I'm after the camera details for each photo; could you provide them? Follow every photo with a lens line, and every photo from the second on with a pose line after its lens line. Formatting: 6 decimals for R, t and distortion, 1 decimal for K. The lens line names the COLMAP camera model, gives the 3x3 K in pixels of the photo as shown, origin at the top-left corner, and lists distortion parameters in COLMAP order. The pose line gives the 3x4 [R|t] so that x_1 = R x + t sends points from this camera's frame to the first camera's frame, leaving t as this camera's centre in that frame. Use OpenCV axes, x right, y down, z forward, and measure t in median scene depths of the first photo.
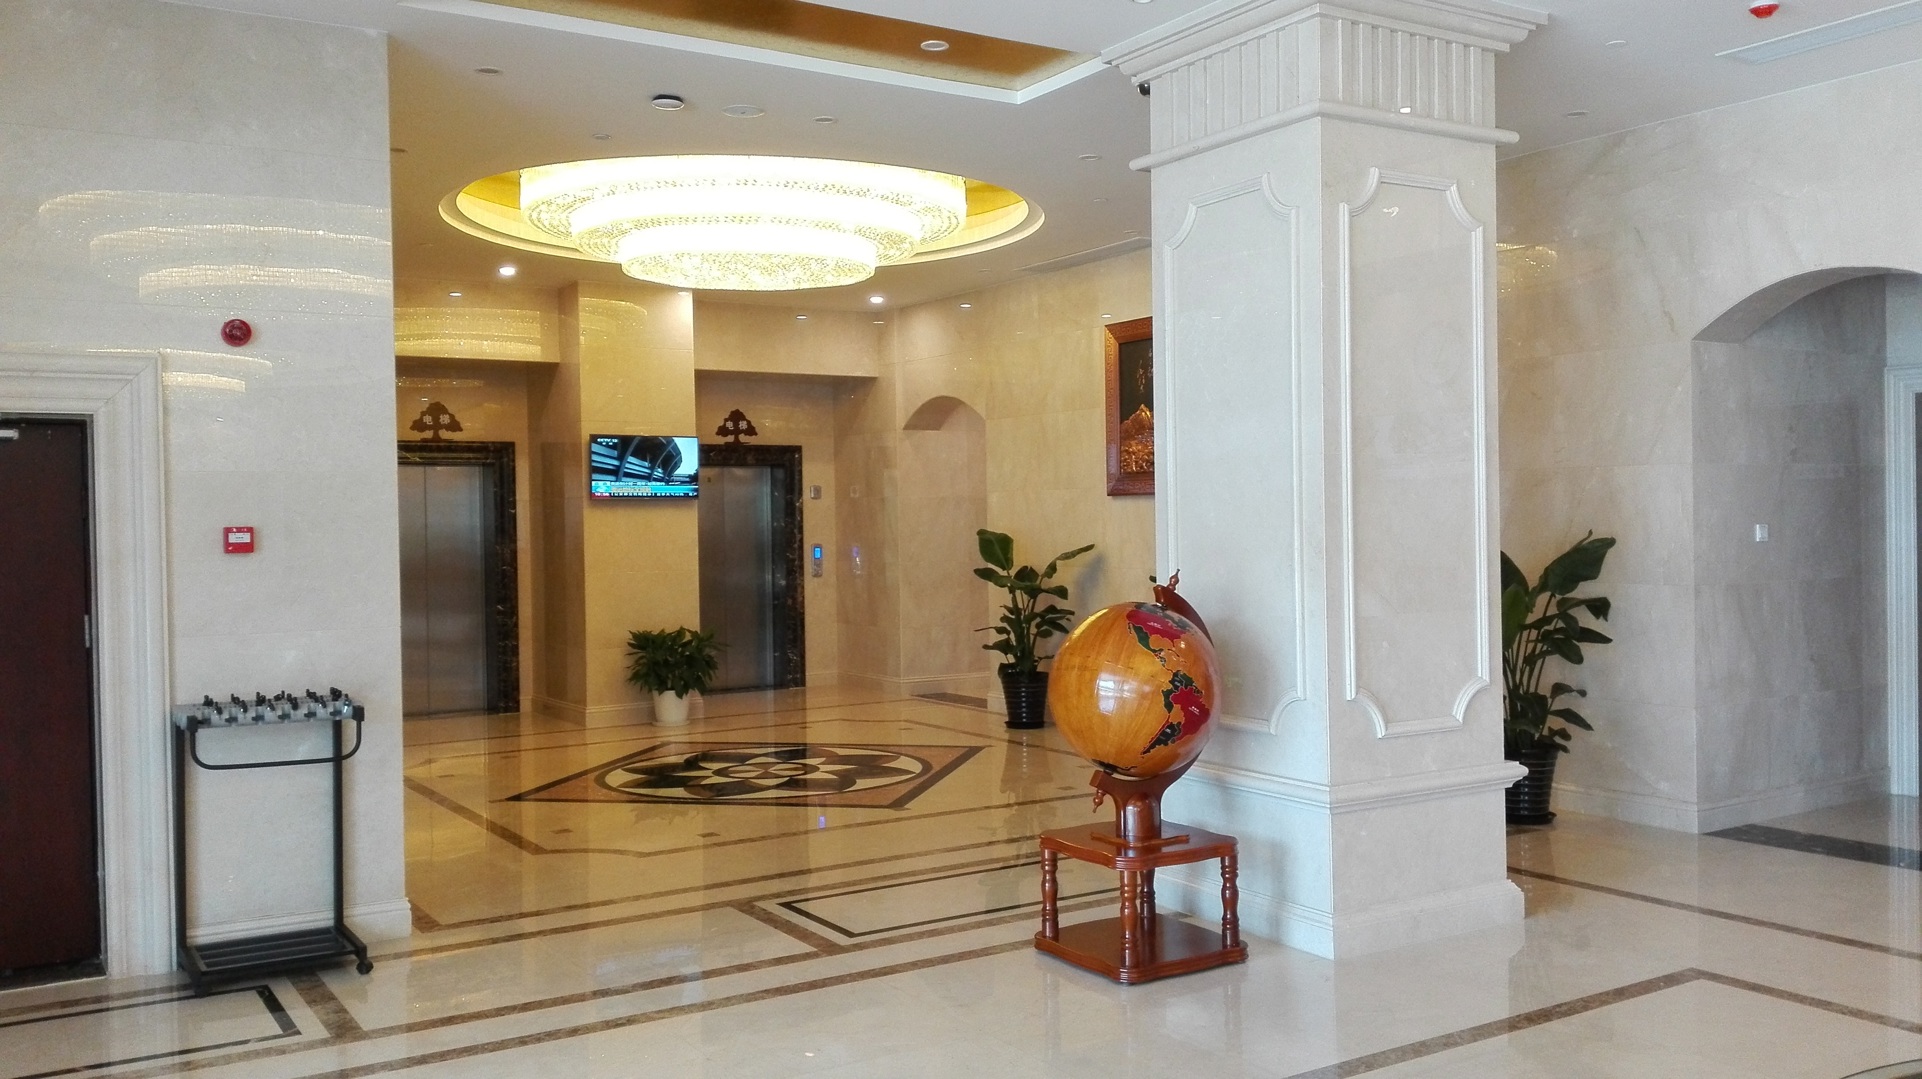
lens RADIAL K [[1607.5, 0, 872.8], [0, 1607.5, 533.5], [0, 0, 1]] dist [0.069334, -0.104225]
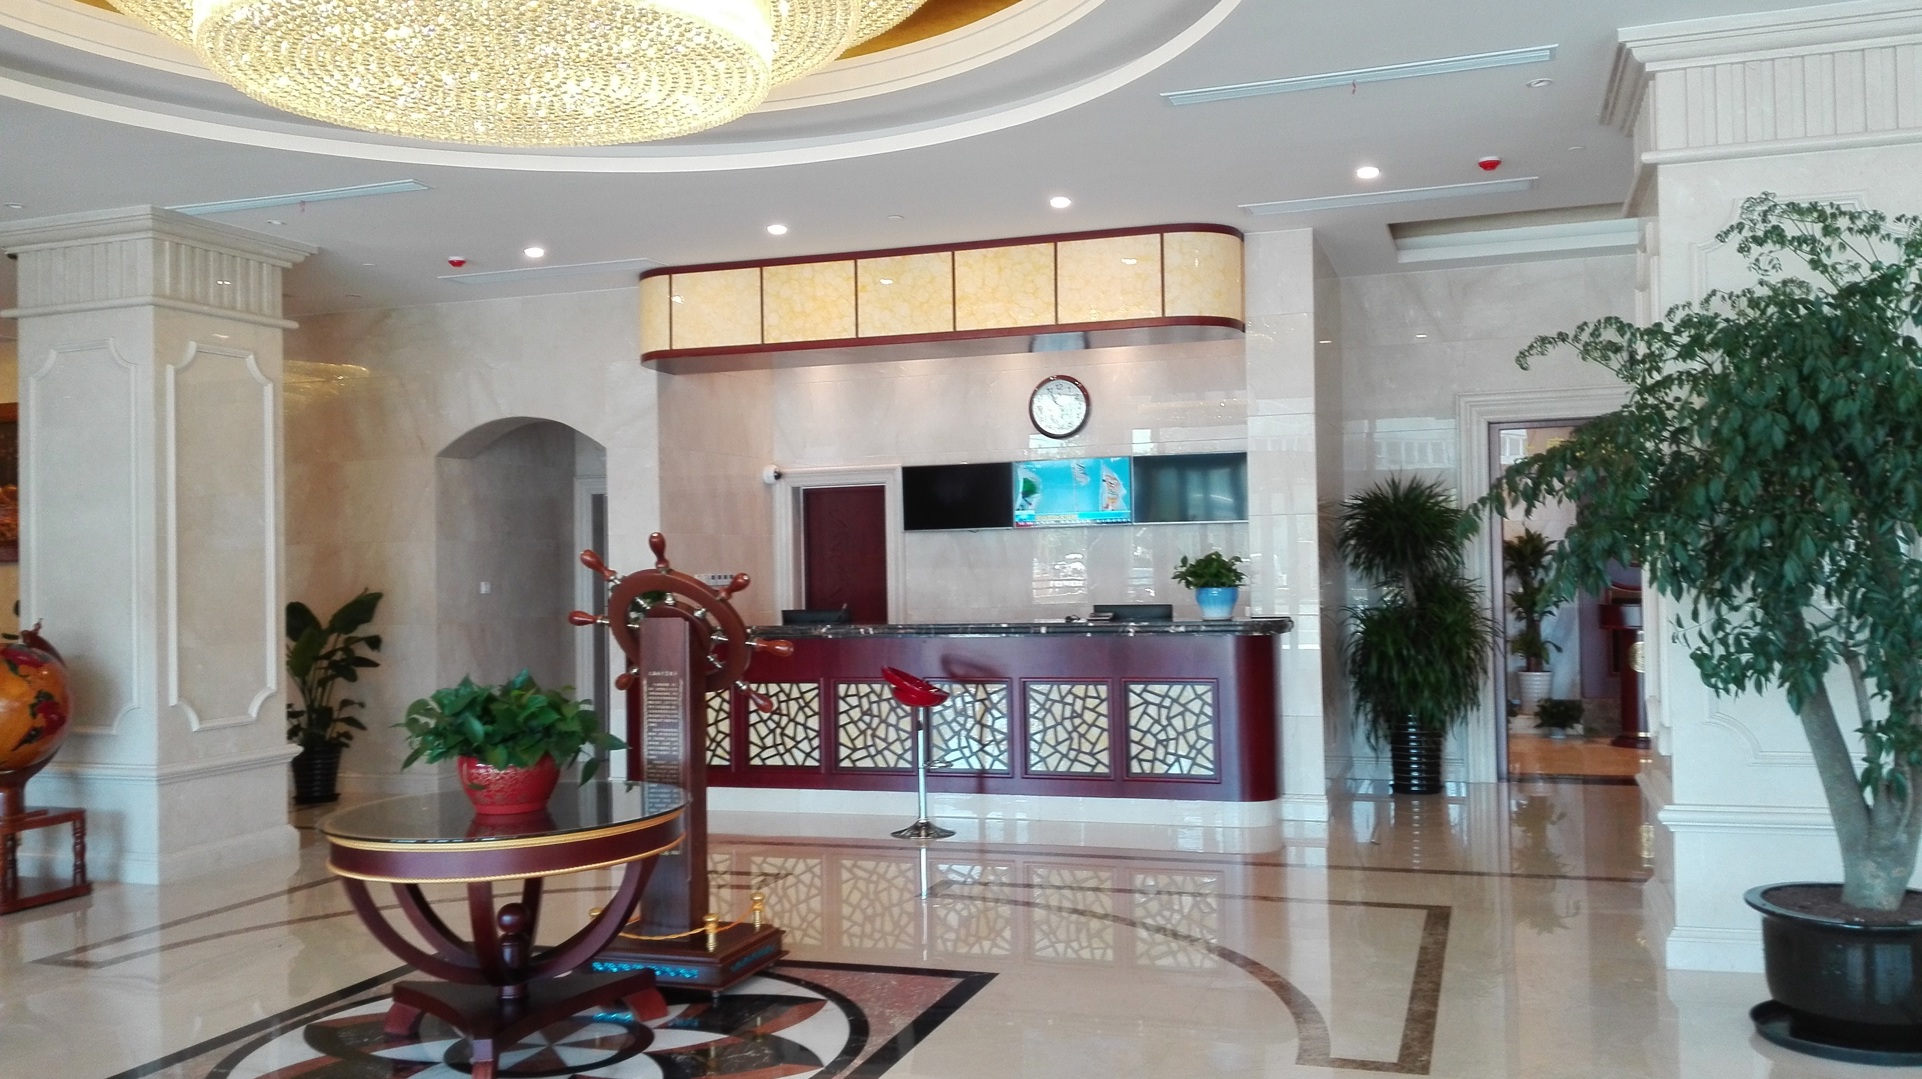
lens RADIAL K [[1607.5, 0, 966.6], [0, 1607.5, 529.5], [0, 0, 1]] dist [0.069334, -0.104225]
pose [[0.751139, 0.015663, 0.659959, -0.128279], [0.010253, 0.999321, -0.035387, 0.003695], [-0.660065, 0.033347, 0.750468, -0.541346]]
